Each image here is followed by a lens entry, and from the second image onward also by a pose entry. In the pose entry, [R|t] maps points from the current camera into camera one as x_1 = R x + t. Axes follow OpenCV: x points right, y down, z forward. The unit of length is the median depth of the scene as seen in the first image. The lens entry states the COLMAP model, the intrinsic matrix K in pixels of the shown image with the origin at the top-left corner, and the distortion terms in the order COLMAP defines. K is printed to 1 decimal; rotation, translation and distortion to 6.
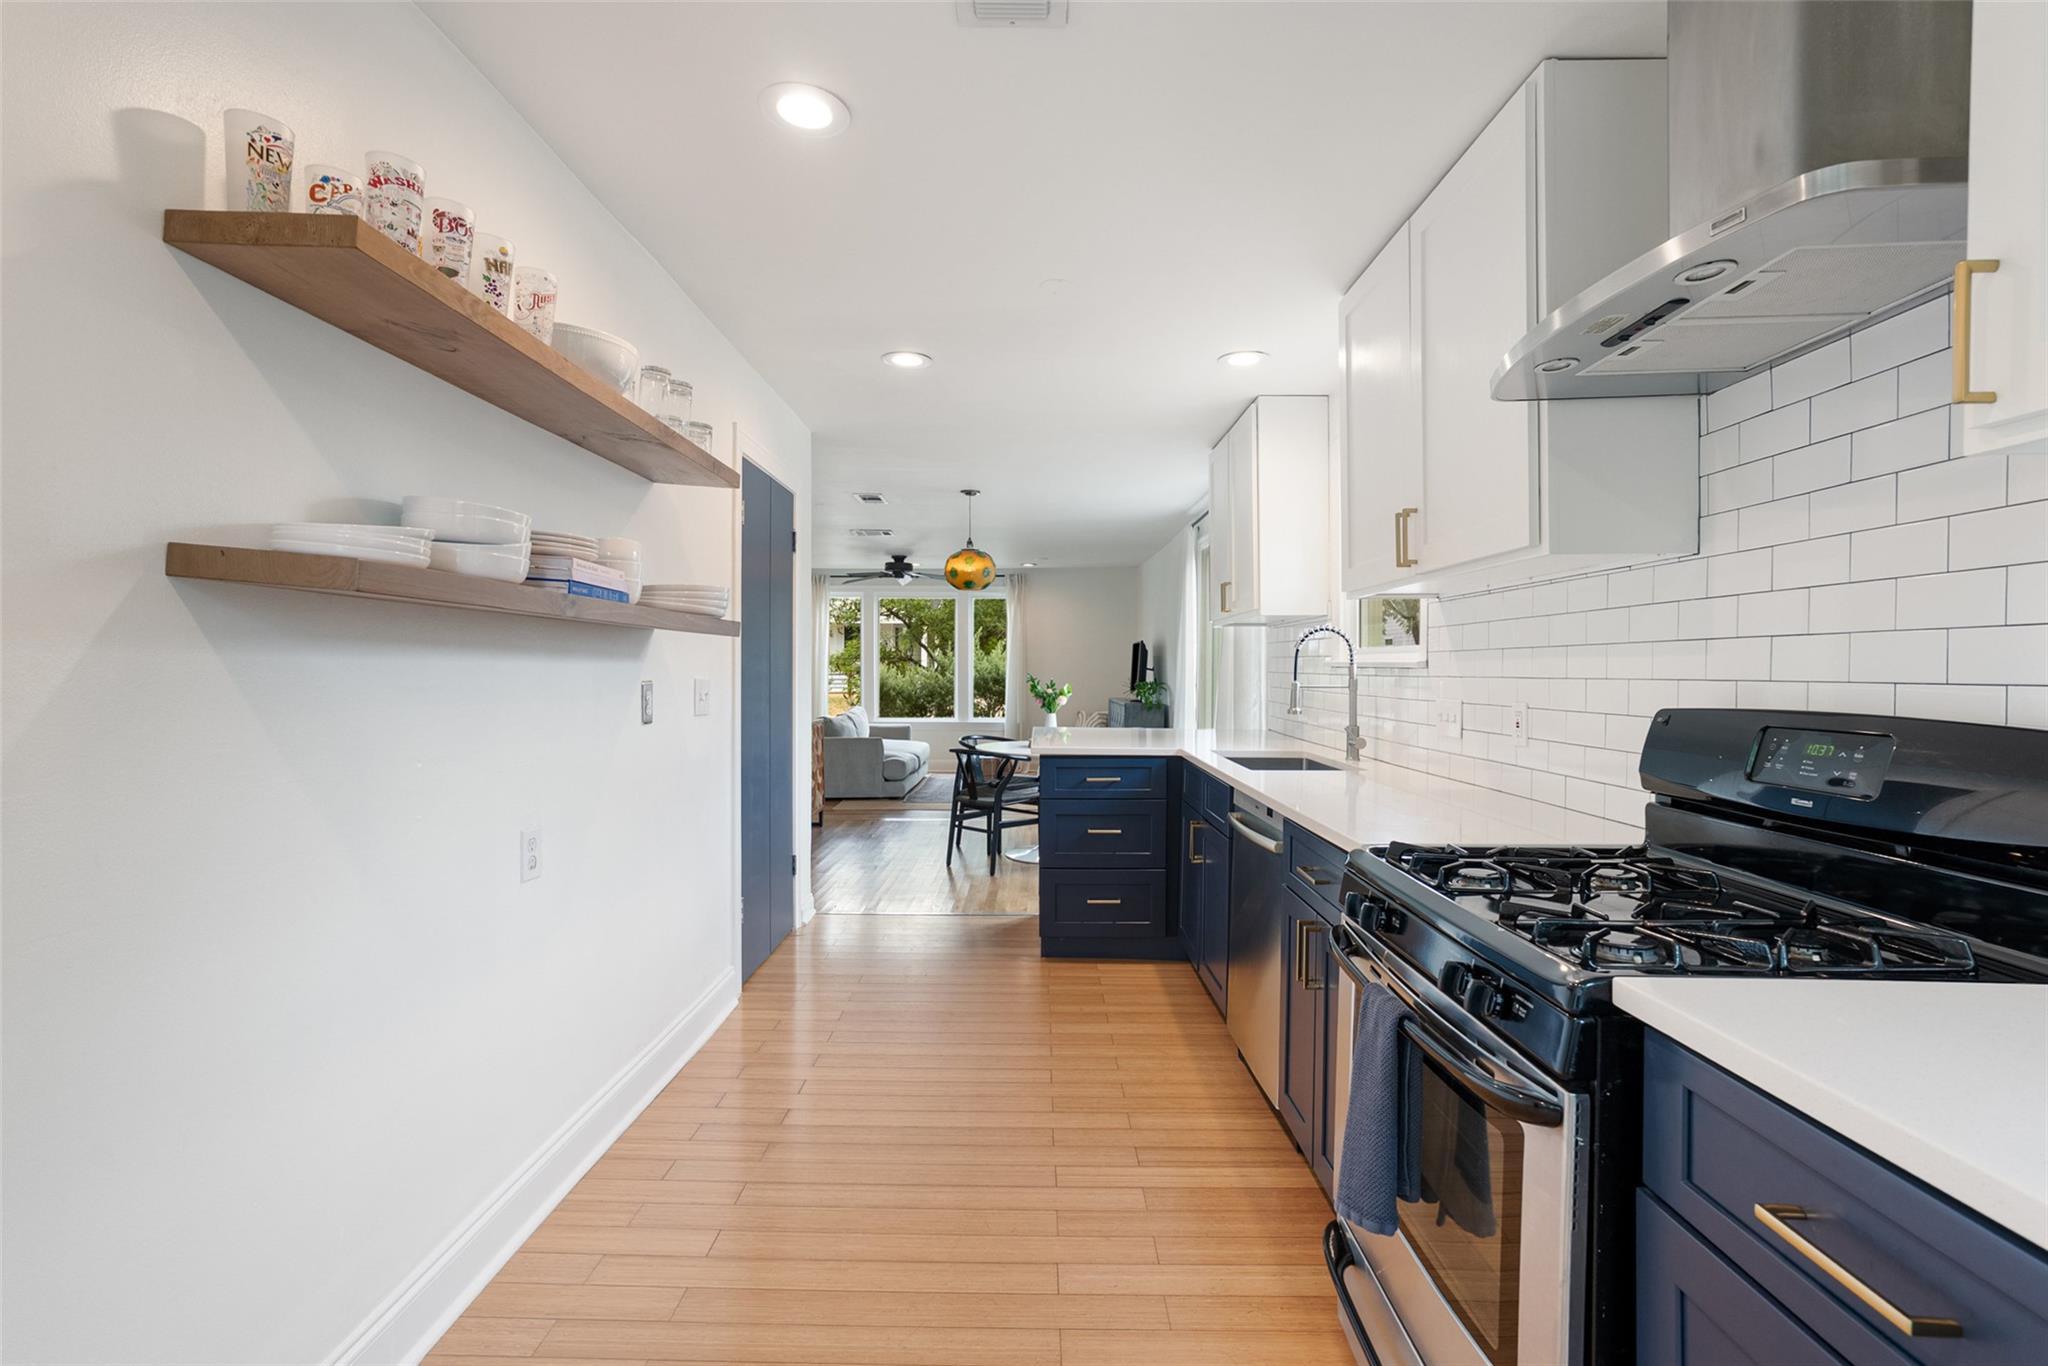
lens RADIAL K [[937.5, 0, 1003.4], [0, 937.5, 675.0], [0, 0, 1]] dist [-0.024612, 0.016884]
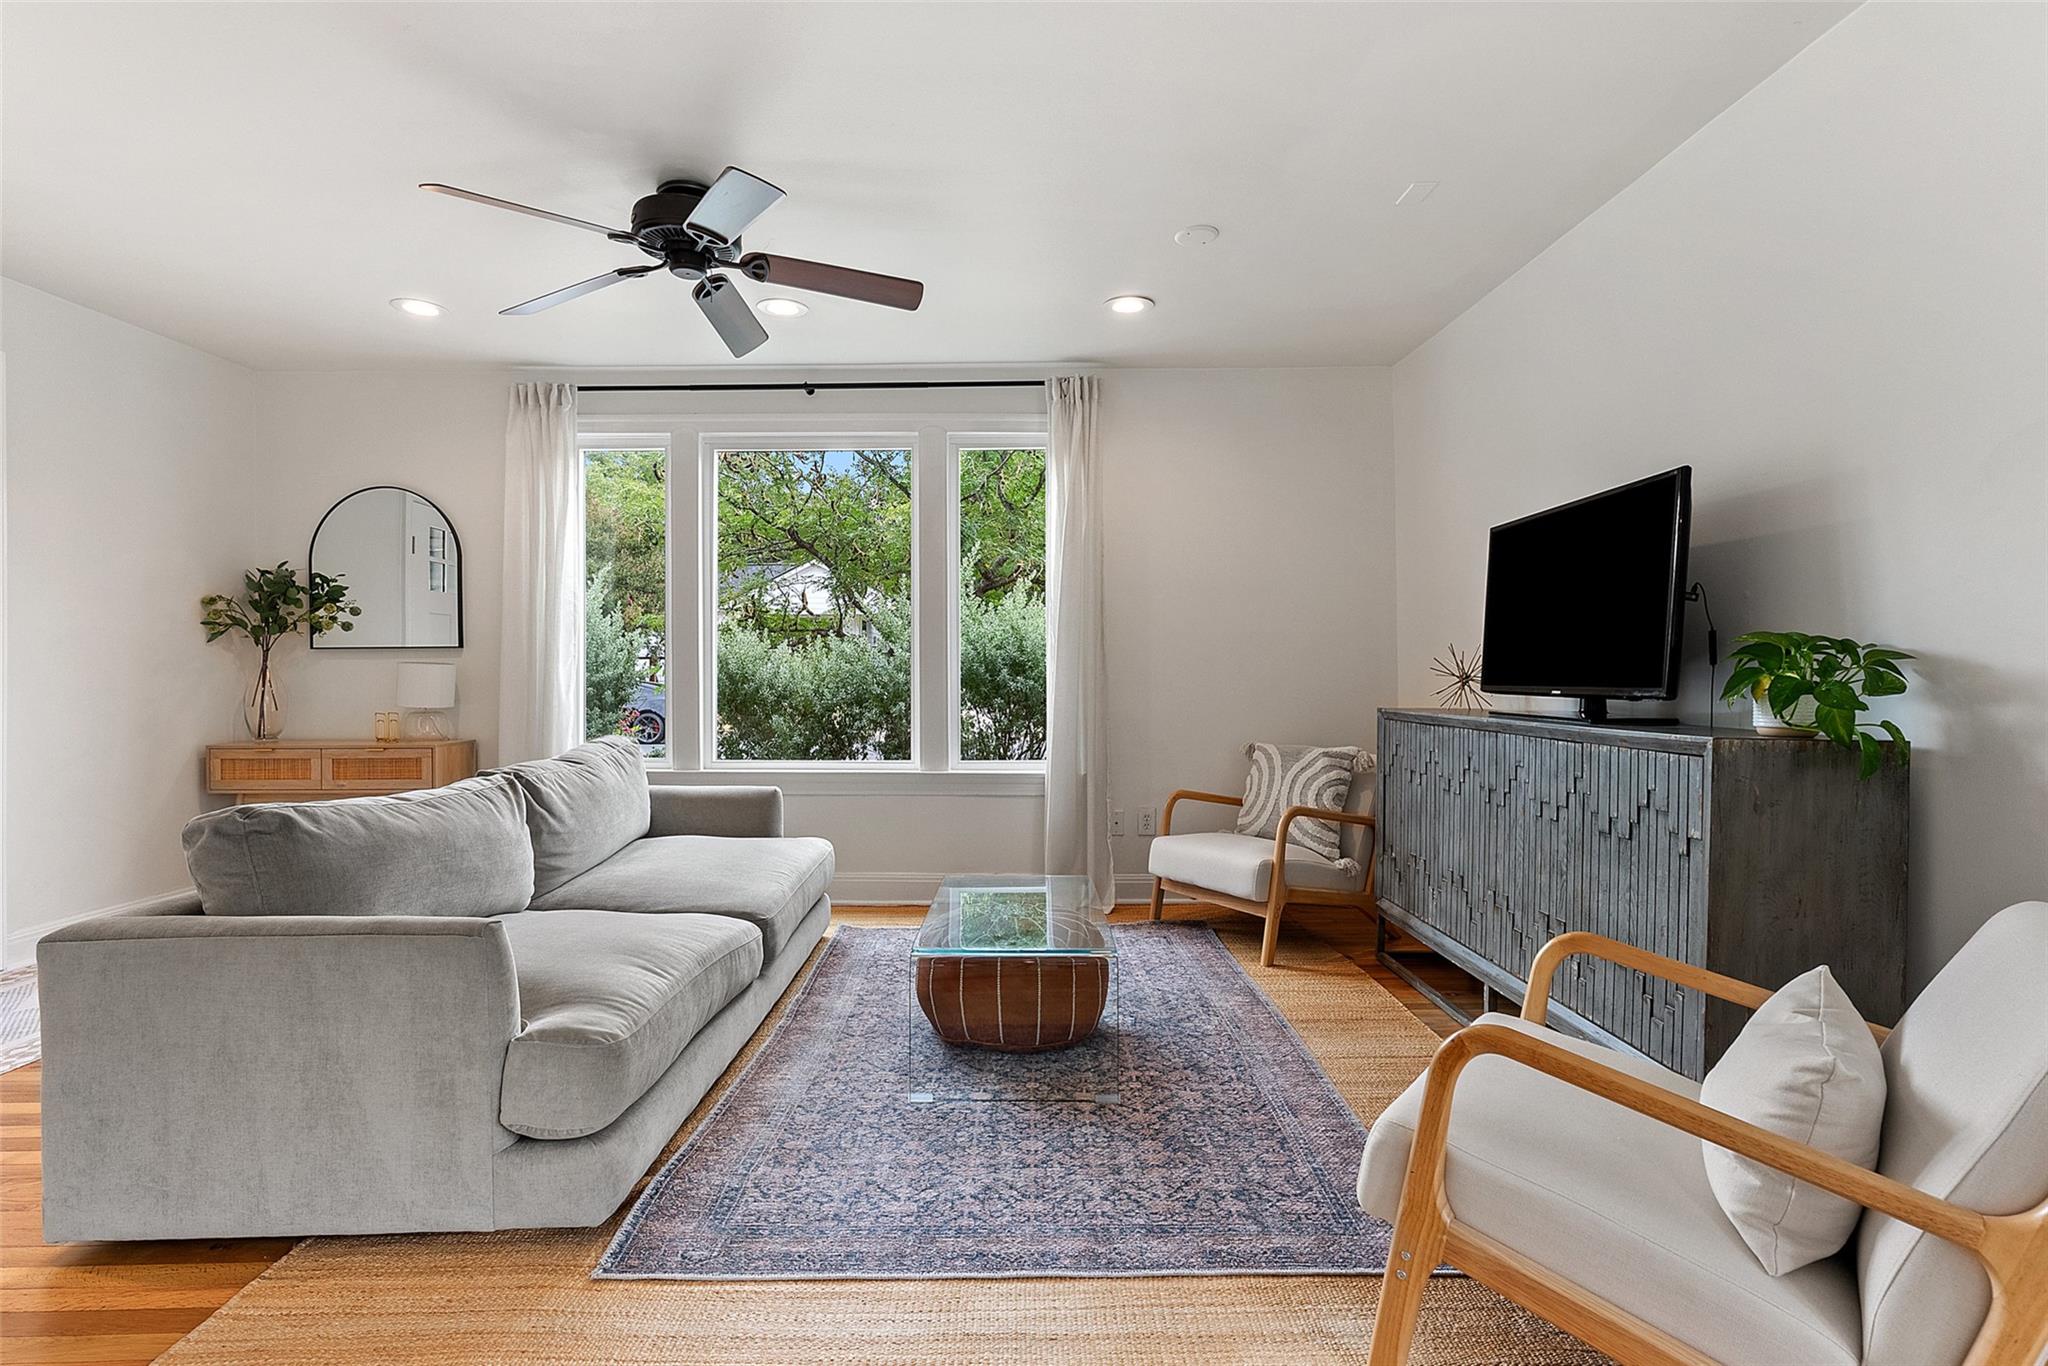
lens RADIAL K [[937.5, 0, 1033.7], [0, 937.5, 678.6], [0, 0, 1]] dist [-0.024612, 0.016884]
pose [[0.998896, -0.004194, 0.046798, -0.096474], [0.003829, 0.999961, 0.007900, 0.041074], [-0.046830, -0.007712, 0.998873, 2.956664]]
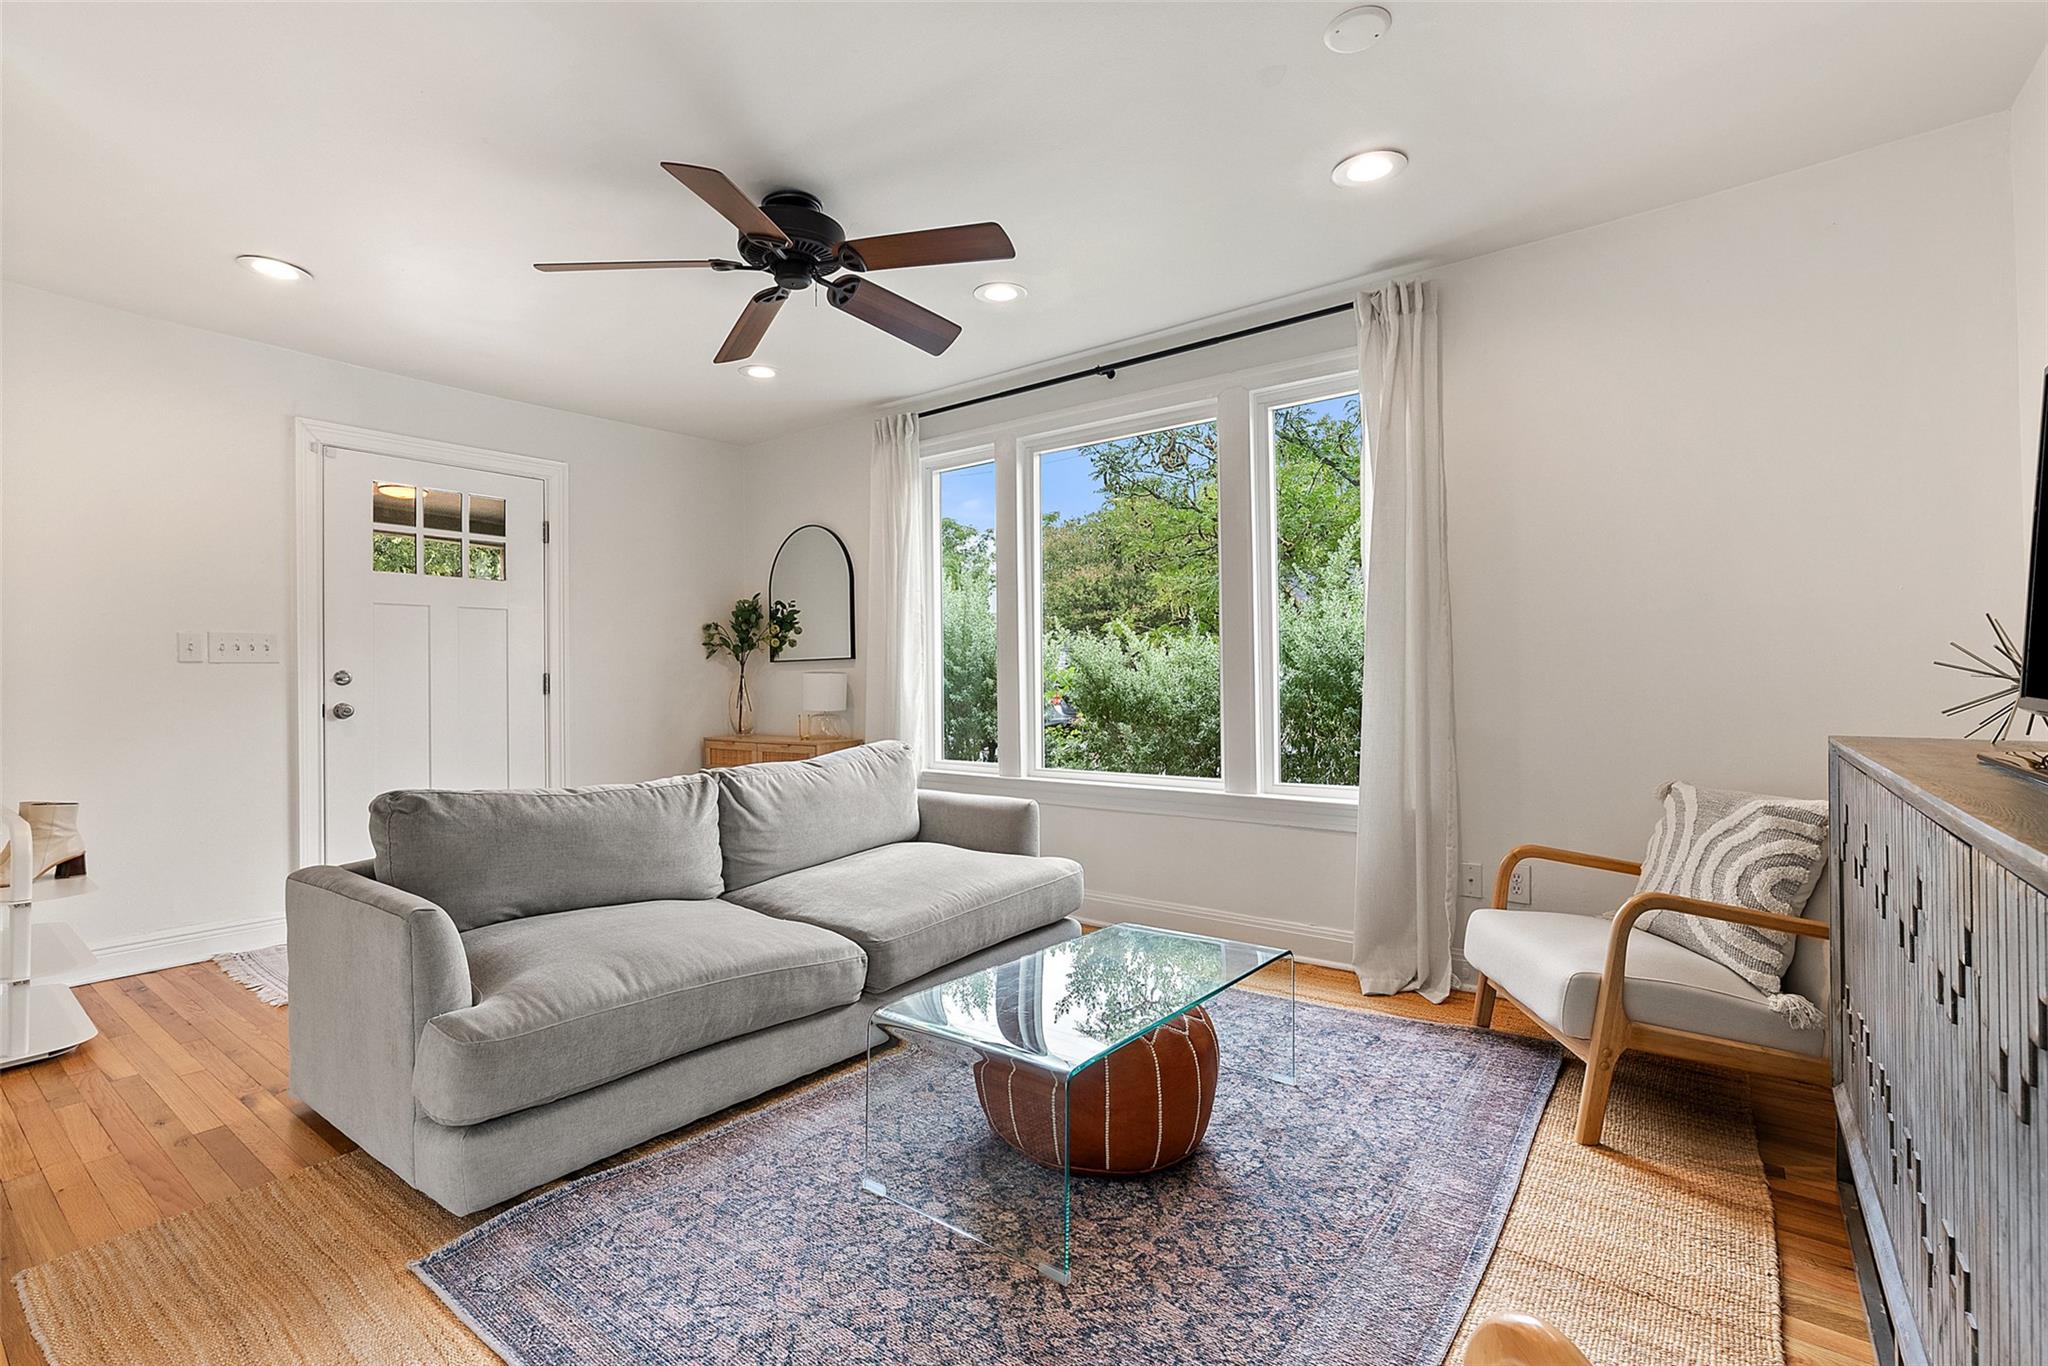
lens RADIAL K [[937.5, 0, 1020.5], [0, 937.5, 674.8], [0, 0, 1]] dist [-0.024612, 0.016884]
pose [[0.819841, -0.014242, -0.572414, 0.391924], [0.014367, 0.999888, -0.004302, 0.041293], [0.572411, -0.004697, 0.819953, 3.323931]]
